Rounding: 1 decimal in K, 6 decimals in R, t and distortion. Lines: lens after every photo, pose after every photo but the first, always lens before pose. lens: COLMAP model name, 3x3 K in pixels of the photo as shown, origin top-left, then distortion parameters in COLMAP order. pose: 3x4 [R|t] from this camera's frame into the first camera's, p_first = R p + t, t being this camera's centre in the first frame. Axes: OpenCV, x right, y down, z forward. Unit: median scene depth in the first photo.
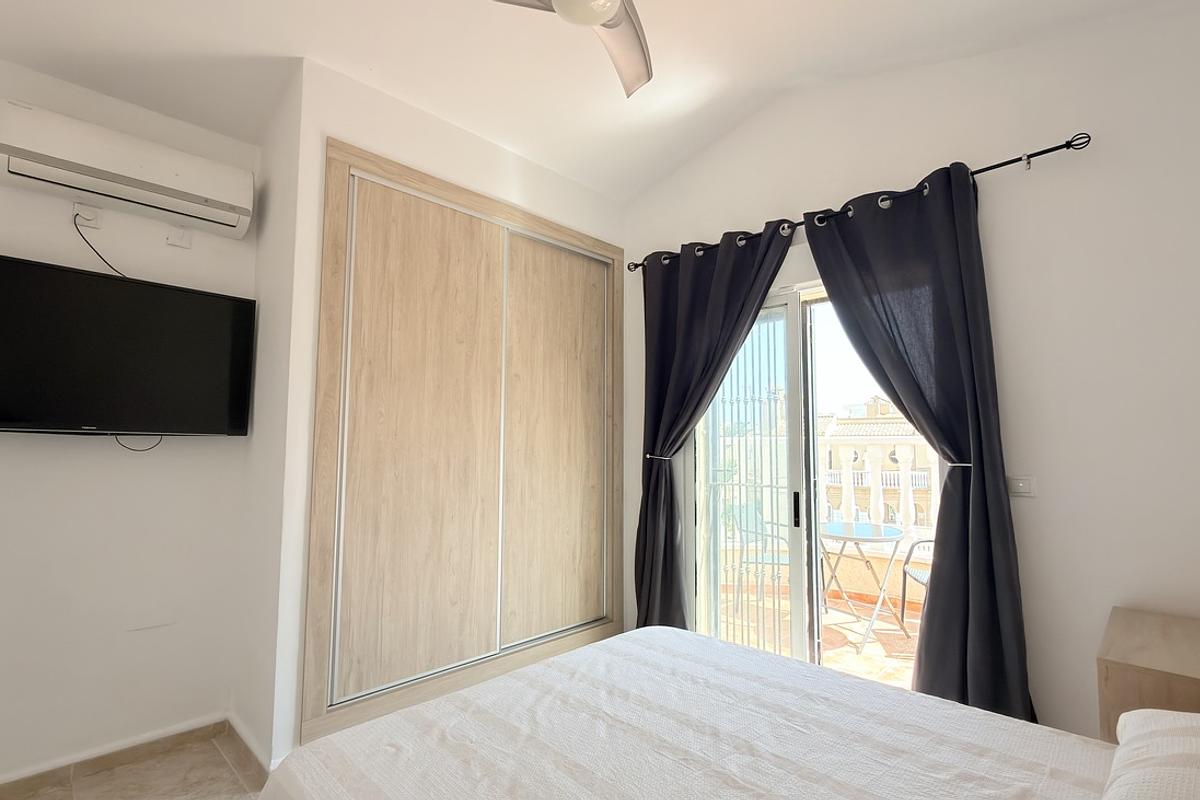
lens RADIAL K [[568.3, 0, 600.8], [0, 568.3, 397.2], [0, 0, 1]] dist [0.000469, 0.000416]
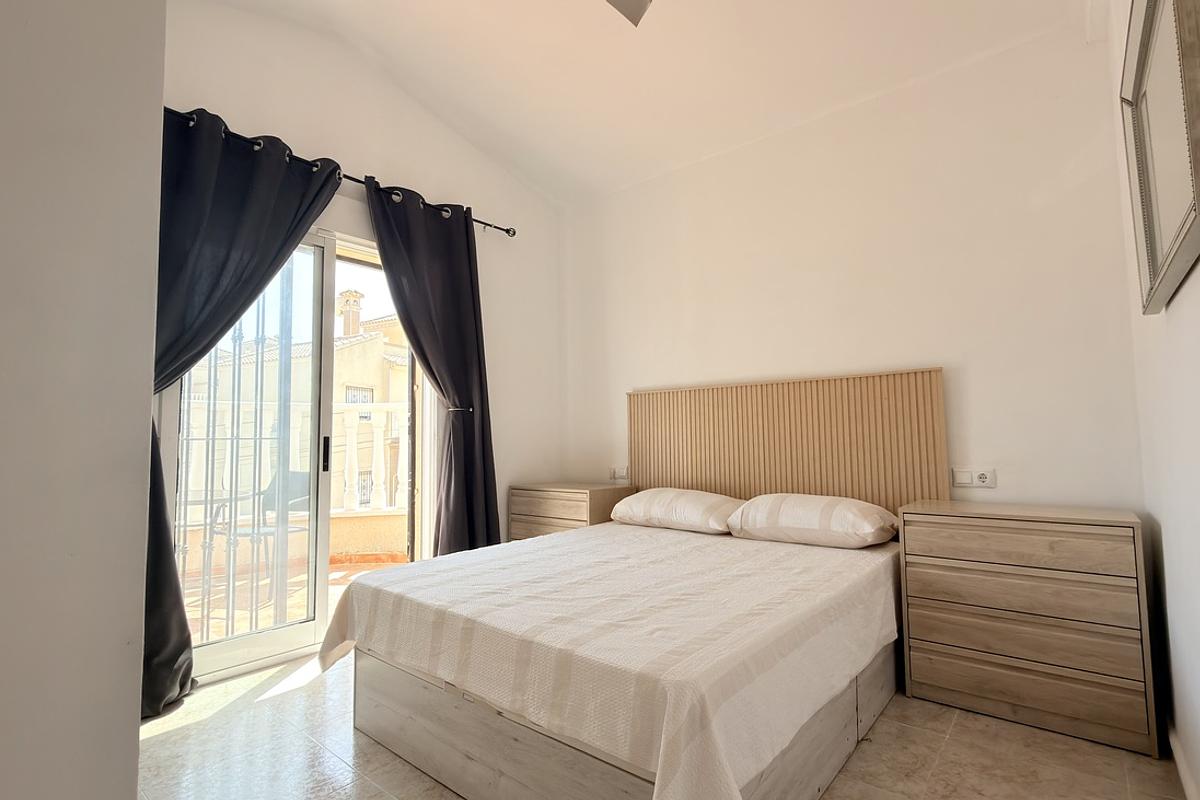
lens RADIAL K [[568.3, 0, 600.9], [0, 568.3, 400.9], [0, 0, 1]] dist [0.000469, 0.000416]
pose [[-0.083360, 0.060812, 0.994662, -1.013559], [-0.072623, 0.995112, -0.066925, 0.196875], [-0.993870, -0.077814, -0.078536, 0.871740]]
